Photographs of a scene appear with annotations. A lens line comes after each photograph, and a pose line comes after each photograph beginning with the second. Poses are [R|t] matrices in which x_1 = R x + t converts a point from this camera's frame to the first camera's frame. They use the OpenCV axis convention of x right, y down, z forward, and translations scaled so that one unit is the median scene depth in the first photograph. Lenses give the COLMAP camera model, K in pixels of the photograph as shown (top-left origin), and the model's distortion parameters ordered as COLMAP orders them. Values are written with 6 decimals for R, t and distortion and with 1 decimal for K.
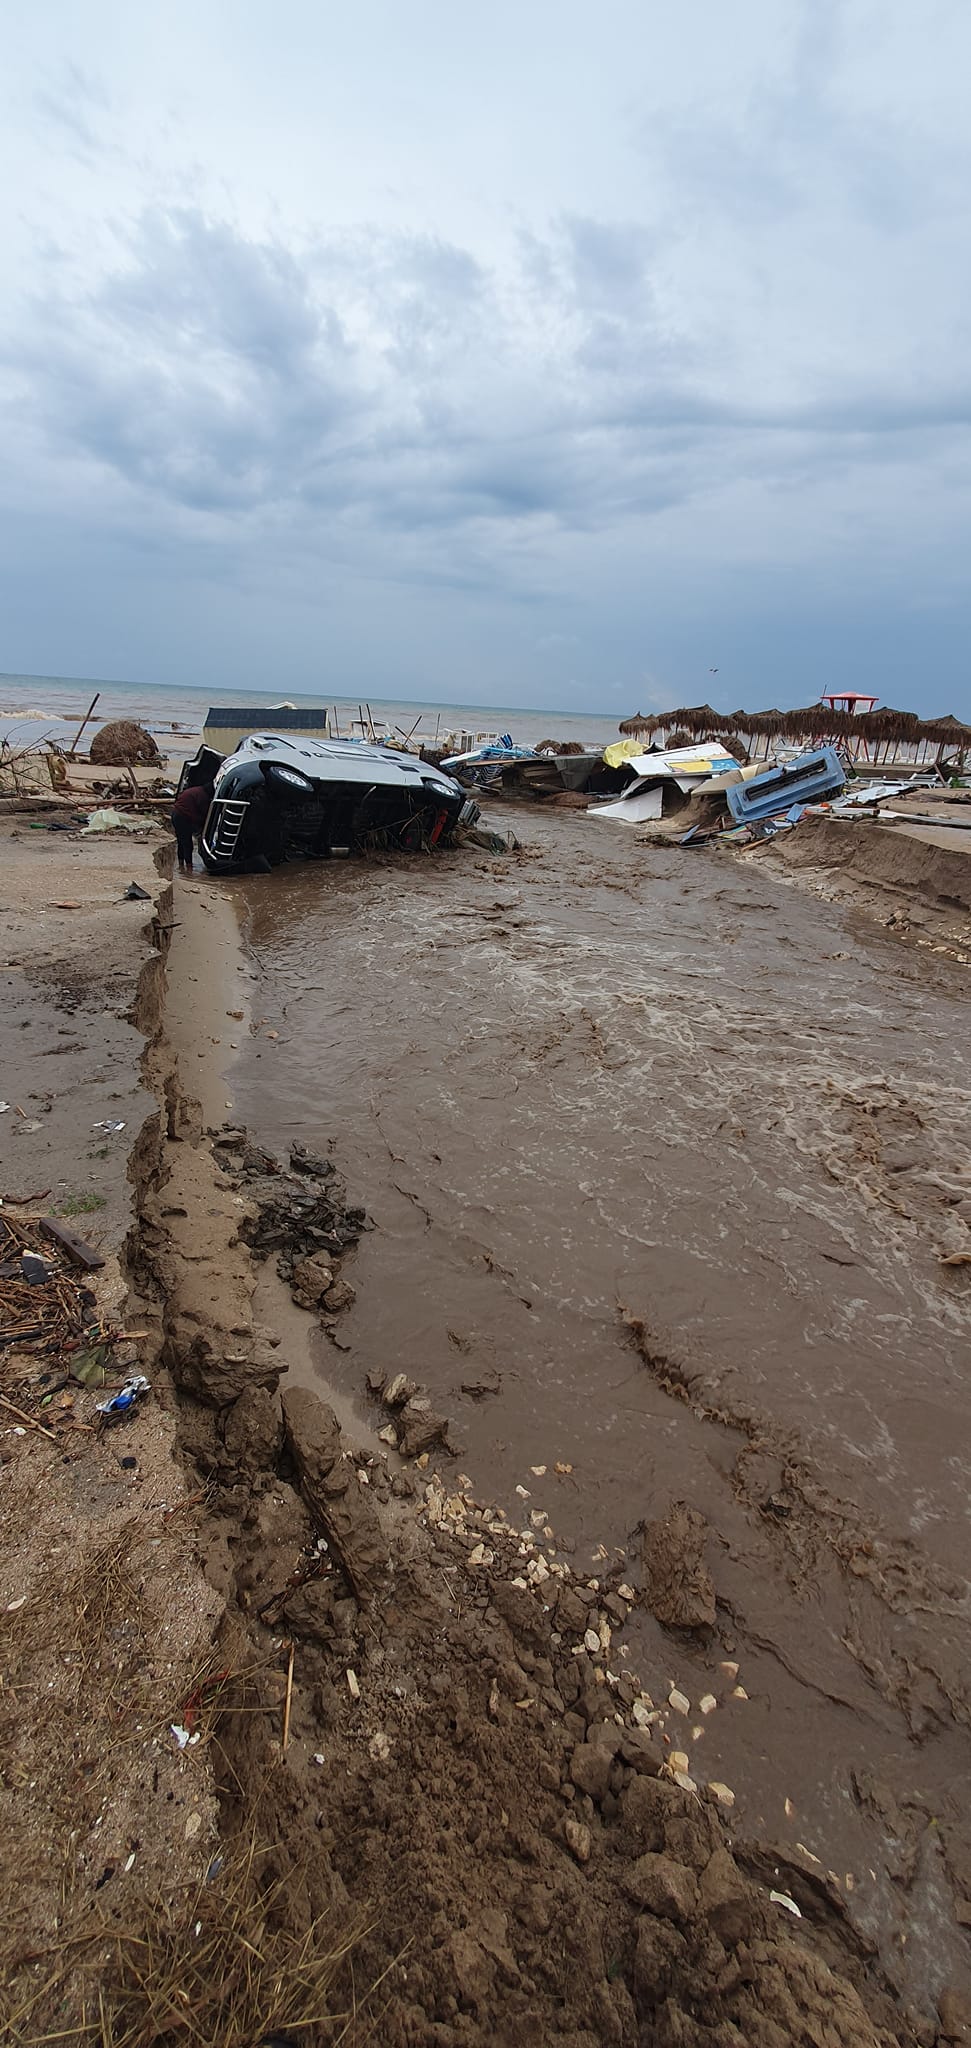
lens RADIAL K [[807.6, 0, 469.5], [0, 807.6, 1025.0], [0, 0, 1]] dist [0.000447, -0.000076]
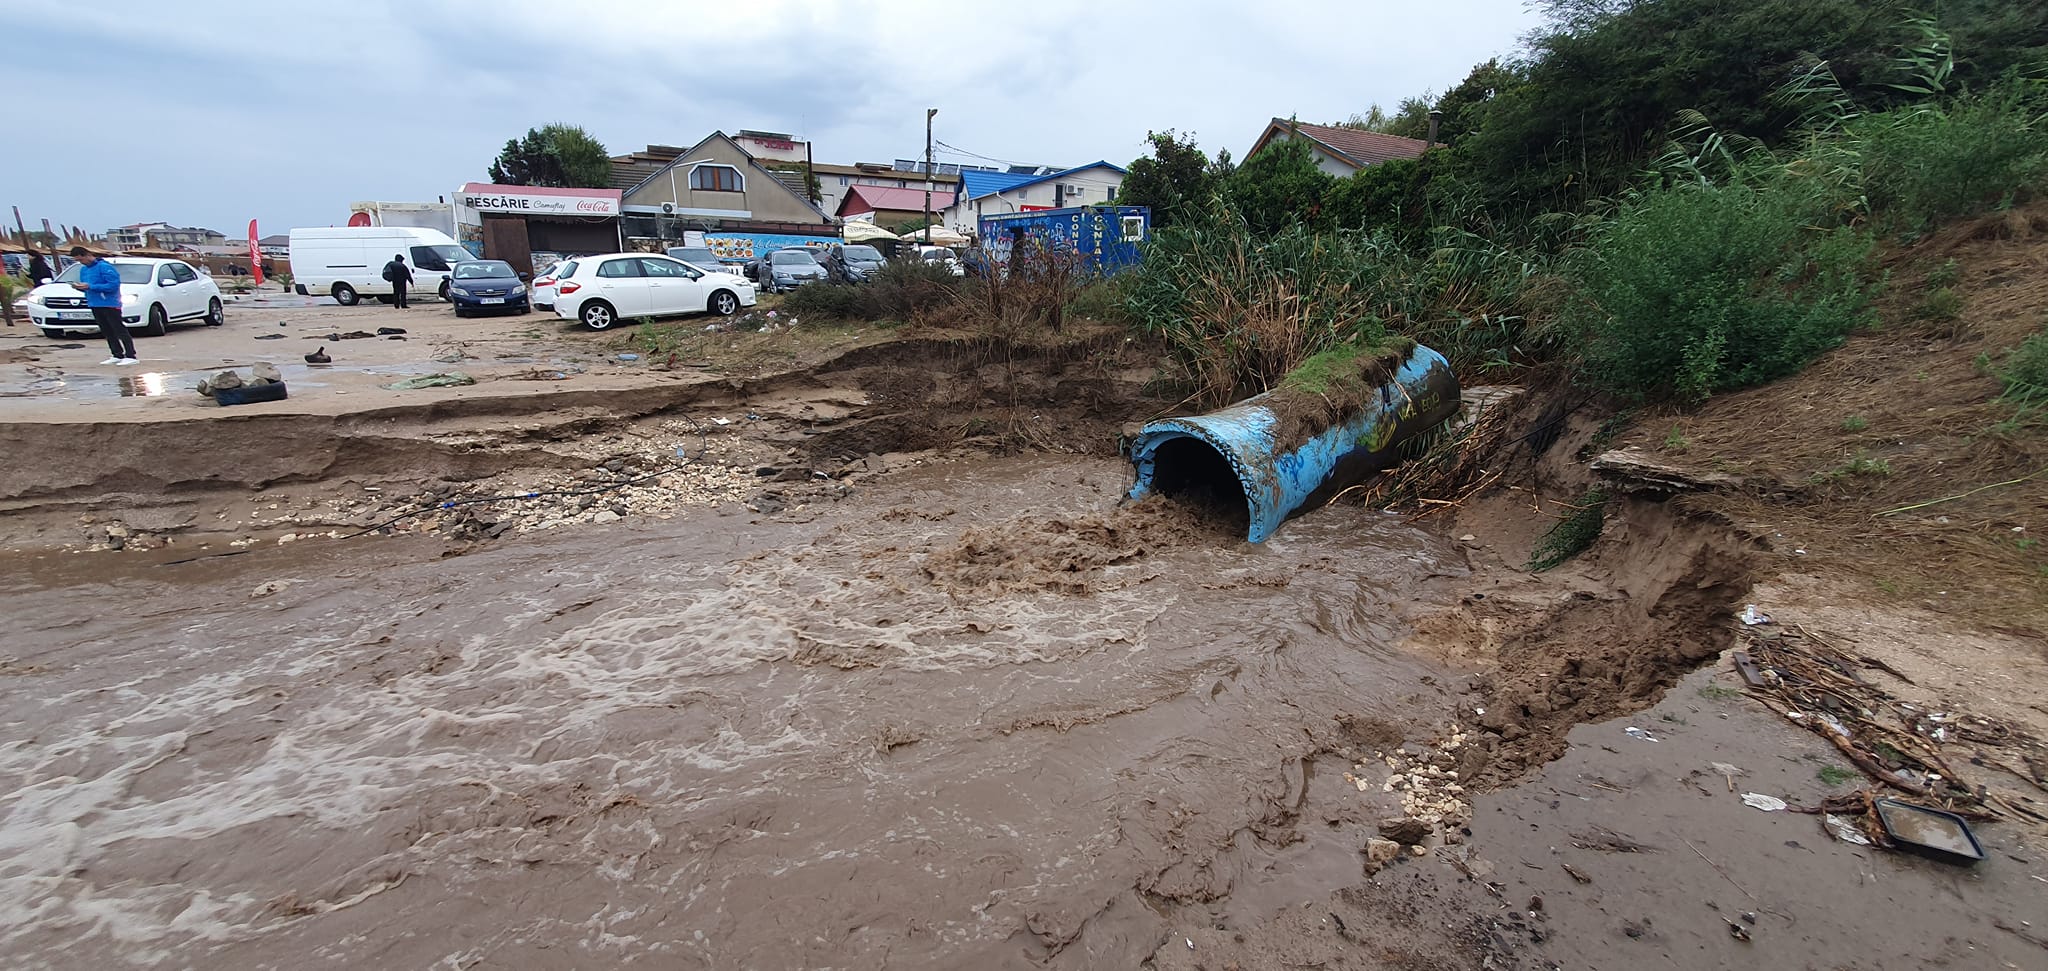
lens RADIAL K [[807.6, 0, 1024.9], [0, 807.6, 500.3], [0, 0, 1]] dist [0.000447, -0.000076]
pose [[-0.232469, -0.314818, 0.920243, -0.208814], [0.325212, 0.866544, 0.378601, -0.142932], [-0.916622, 0.387287, -0.099062, 0.318538]]
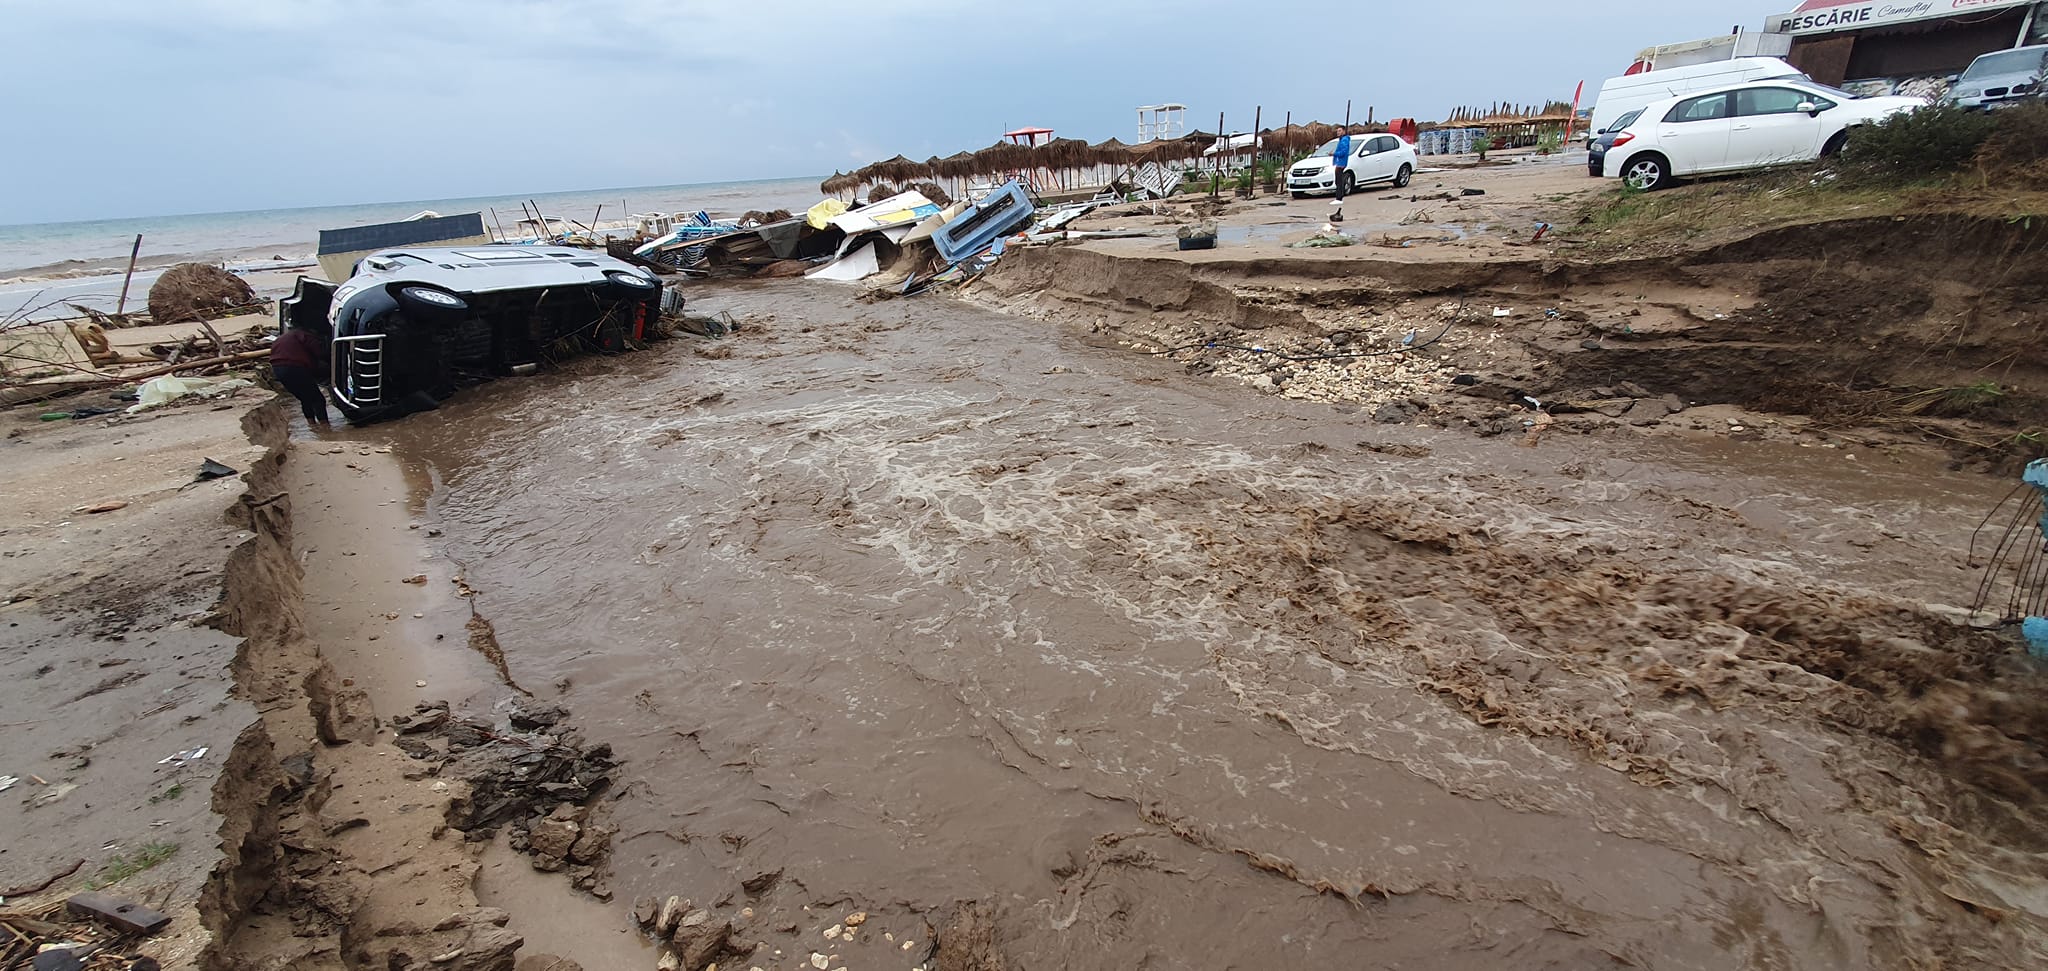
lens RADIAL K [[807.6, 0, 1024.9], [0, 807.6, 500.3], [0, 0, 1]] dist [0.000447, -0.000076]
pose [[0.915590, -0.253418, 0.312208, 0.026815], [0.247494, 0.967081, 0.059168, 0.006904], [-0.316925, 0.023096, 0.948170, -0.008798]]
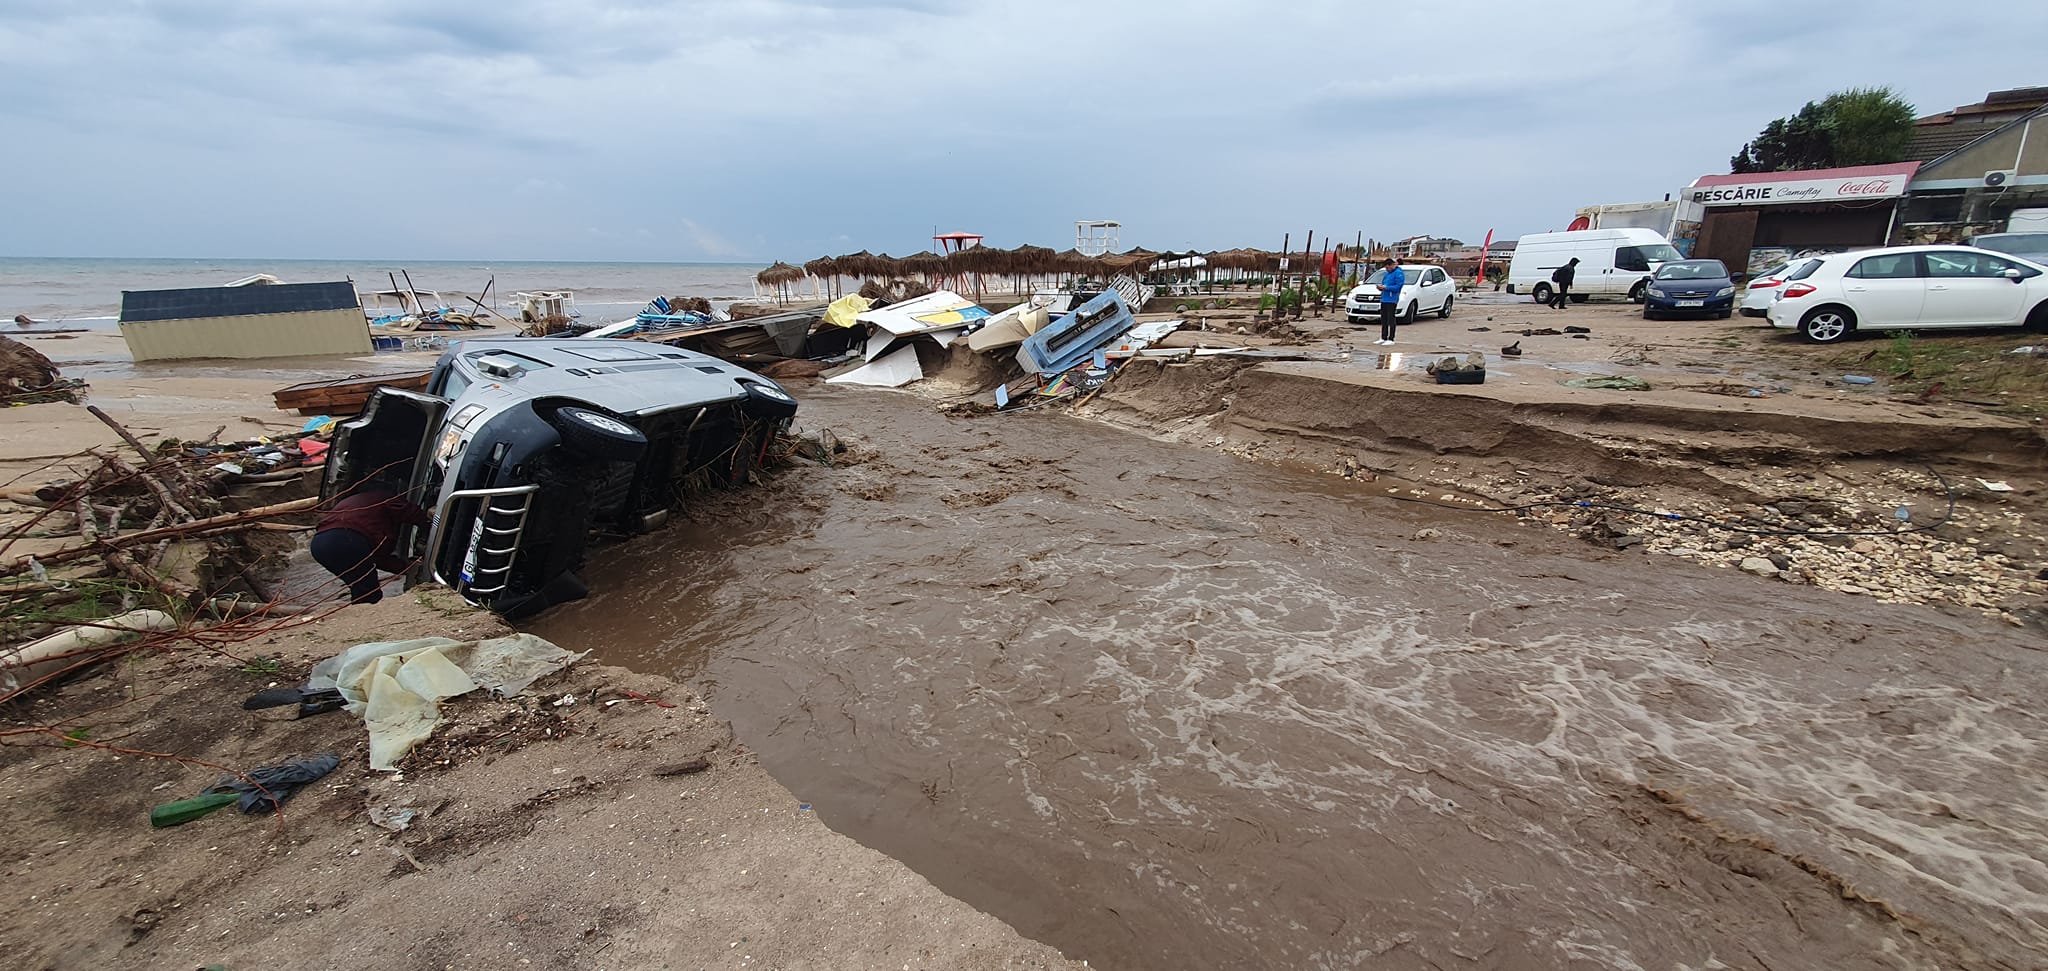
lens RADIAL K [[807.6, 0, 1024.9], [0, 807.6, 500.3], [0, 0, 1]] dist [0.000447, -0.000076]
pose [[0.838325, -0.203884, 0.505612, -0.222815], [0.240462, 0.970631, -0.007296, -0.152778], [-0.489275, 0.127697, 0.862730, 0.332538]]
